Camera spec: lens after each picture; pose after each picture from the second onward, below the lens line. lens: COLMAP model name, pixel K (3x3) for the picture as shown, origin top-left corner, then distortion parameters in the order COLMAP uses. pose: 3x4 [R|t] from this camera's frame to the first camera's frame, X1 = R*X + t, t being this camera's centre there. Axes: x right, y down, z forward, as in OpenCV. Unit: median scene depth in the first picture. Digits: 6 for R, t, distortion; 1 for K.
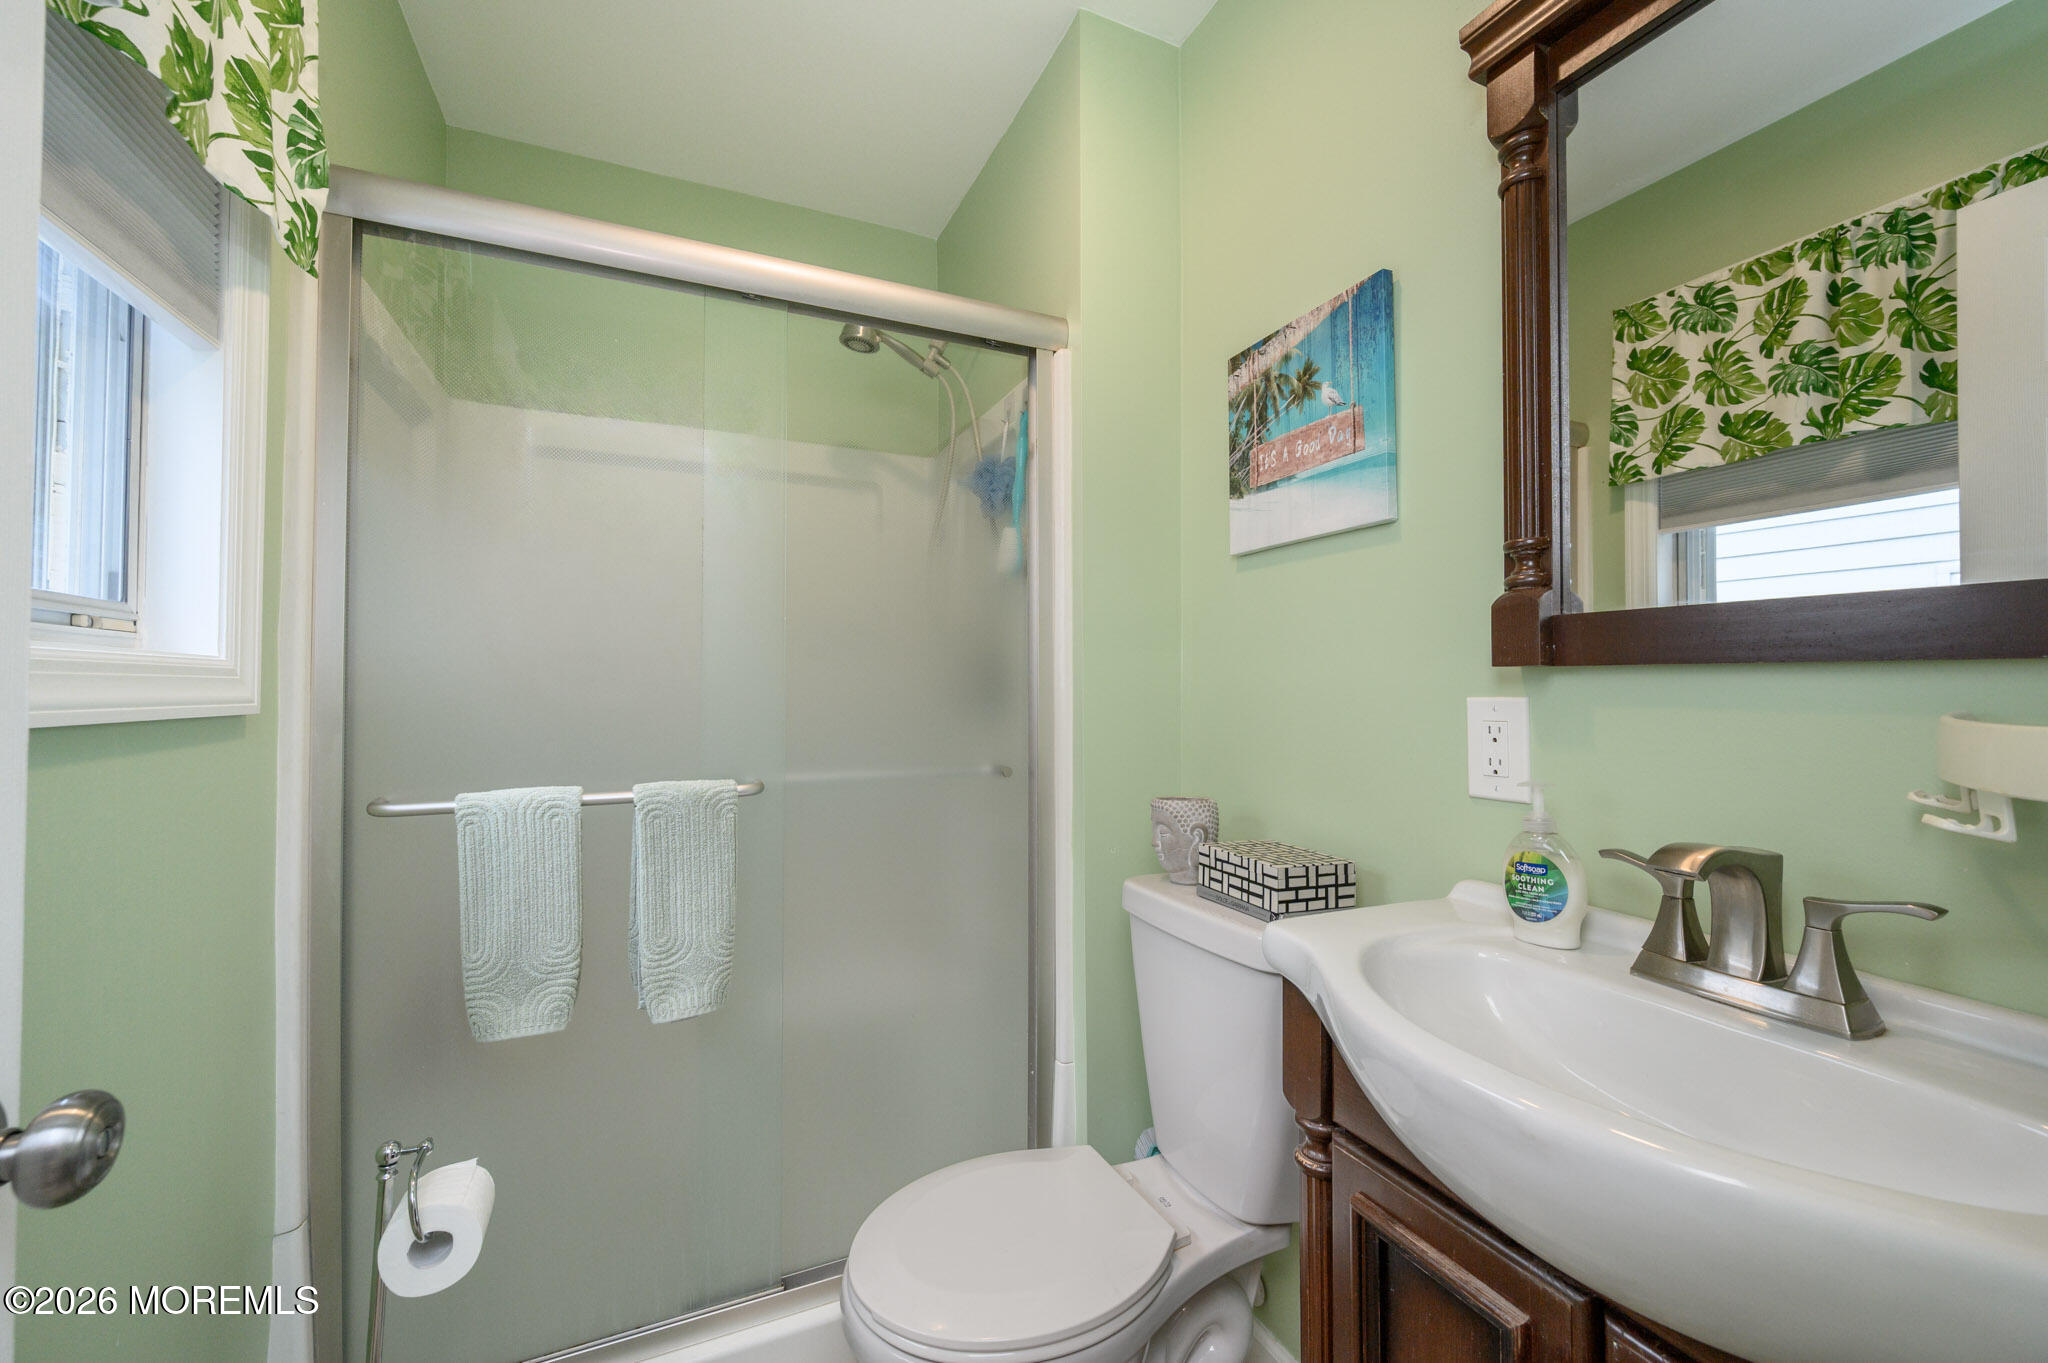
lens RADIAL K [[806.9, 0, 1017.6], [0, 806.9, 676.2], [0, 0, 1]] dist [-0.000026, 0.000059]
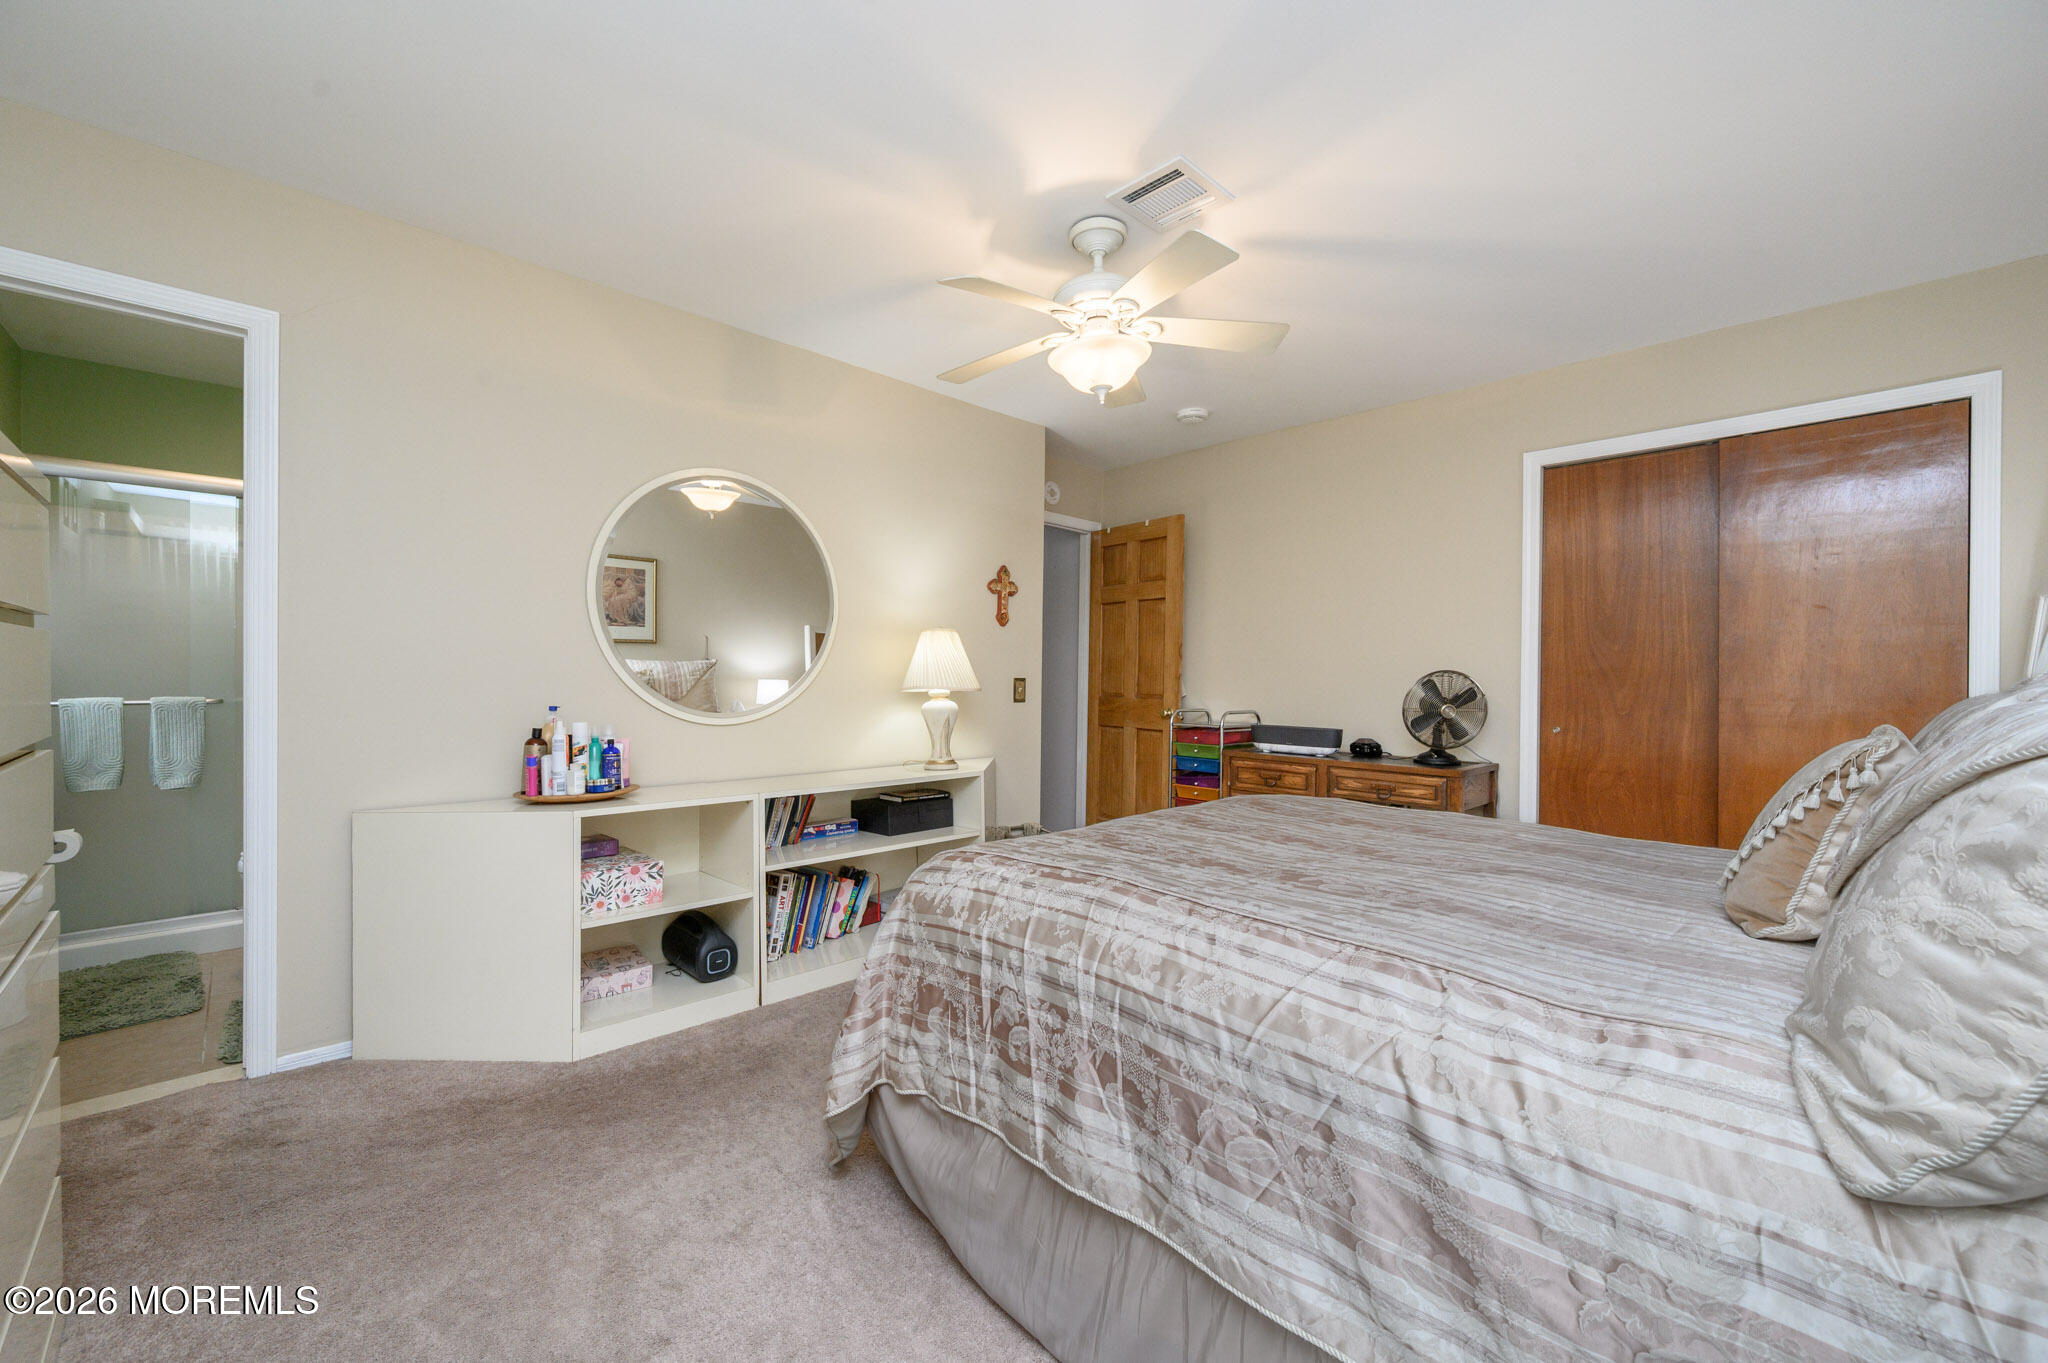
lens RADIAL K [[806.9, 0, 1029.7], [0, 806.9, 677.8], [0, 0, 1]] dist [-0.000026, 0.000059]
pose [[0.940473, -0.000819, 0.339866, 1.260061], [-0.006676, 0.999760, 0.020882, 0.001947], [-0.339802, -0.021908, 0.940242, -2.317579]]
